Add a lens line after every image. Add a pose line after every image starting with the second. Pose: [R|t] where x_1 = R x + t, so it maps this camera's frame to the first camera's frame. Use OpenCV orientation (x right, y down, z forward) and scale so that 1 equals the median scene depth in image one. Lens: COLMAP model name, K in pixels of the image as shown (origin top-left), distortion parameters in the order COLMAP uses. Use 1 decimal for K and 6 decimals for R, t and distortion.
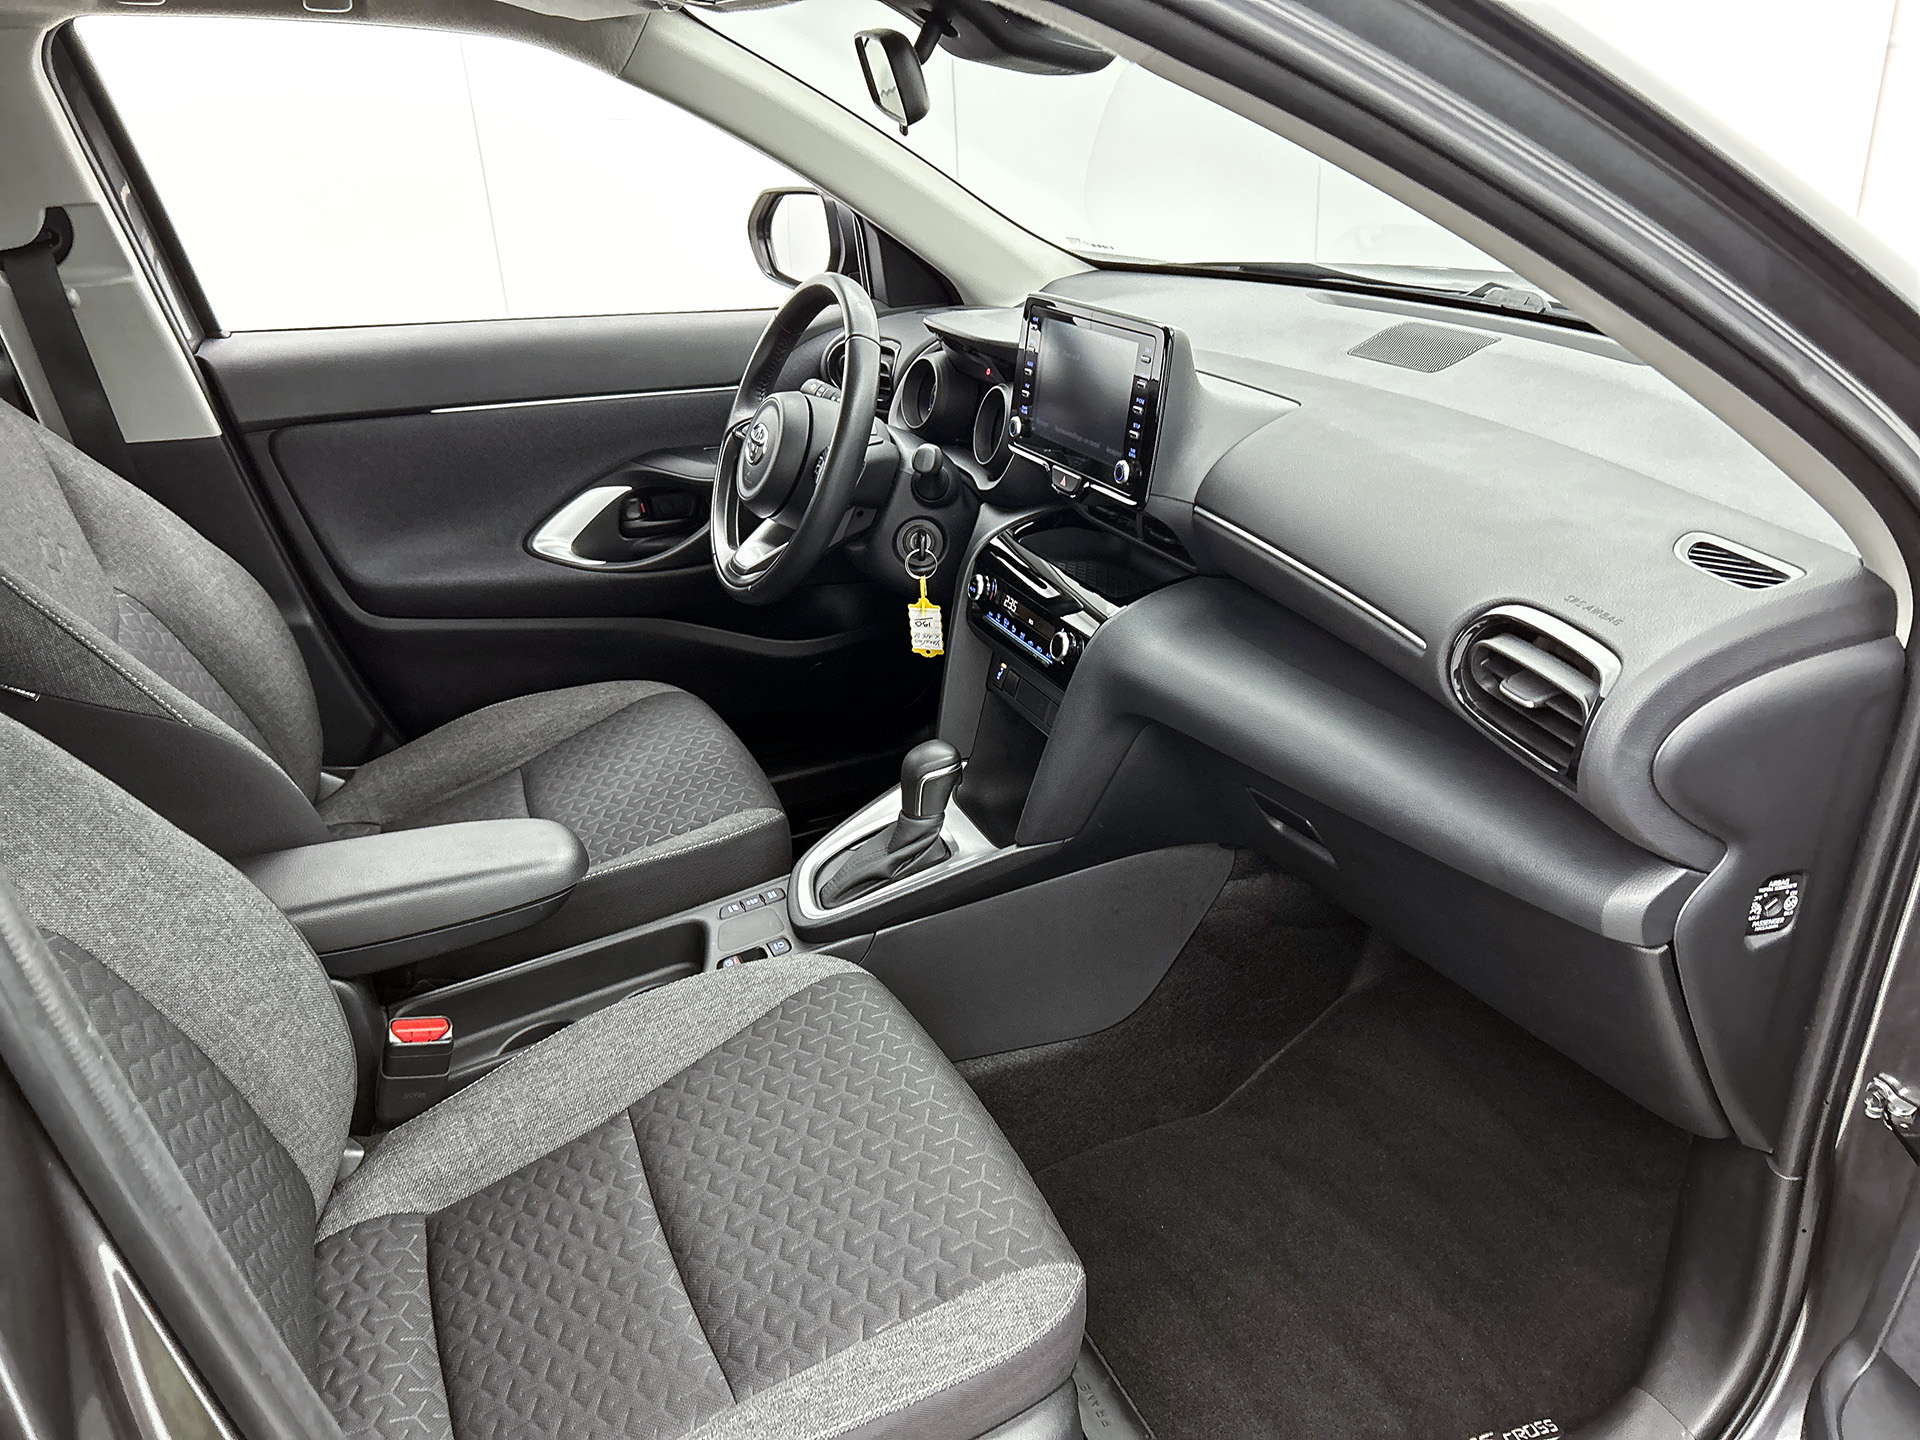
lens RADIAL K [[1513.0, 0, 960.1], [0, 1513.0, 689.1], [0, 0, 1]] dist [0.002303, -0.003246]
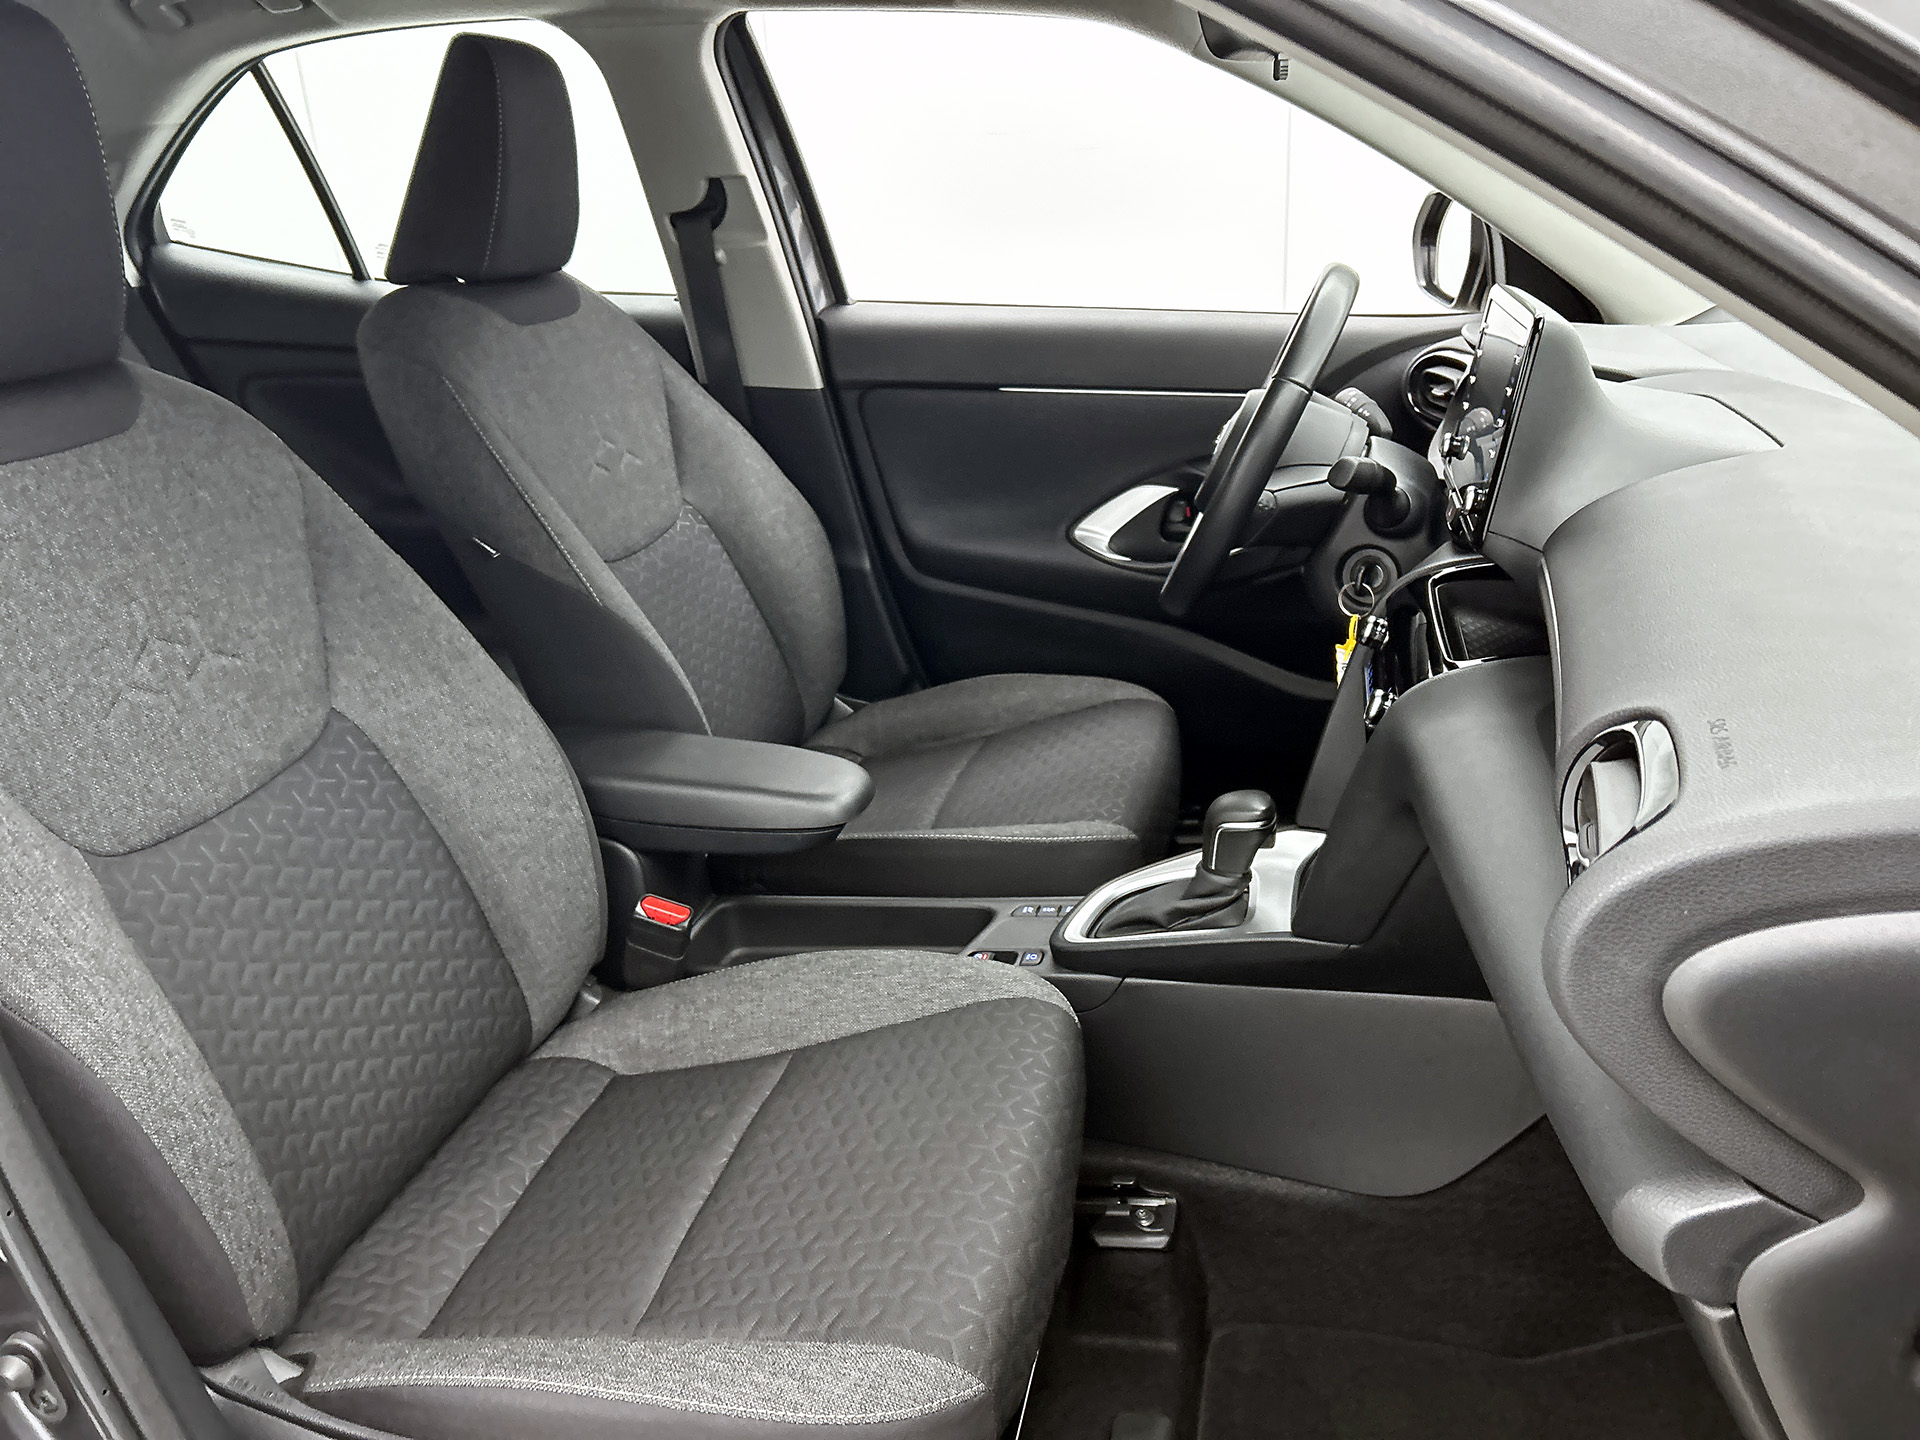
lens RADIAL K [[1488.3, 0, 966.9], [0, 1488.3, 712.7], [0, 0, 1]] dist [0.061291, -0.097776]
pose [[0.780177, 0.214097, -0.587782, 0.331130], [-0.227839, 0.972323, 0.051748, -0.015324], [0.582592, 0.093547, 0.807363, 0.195940]]
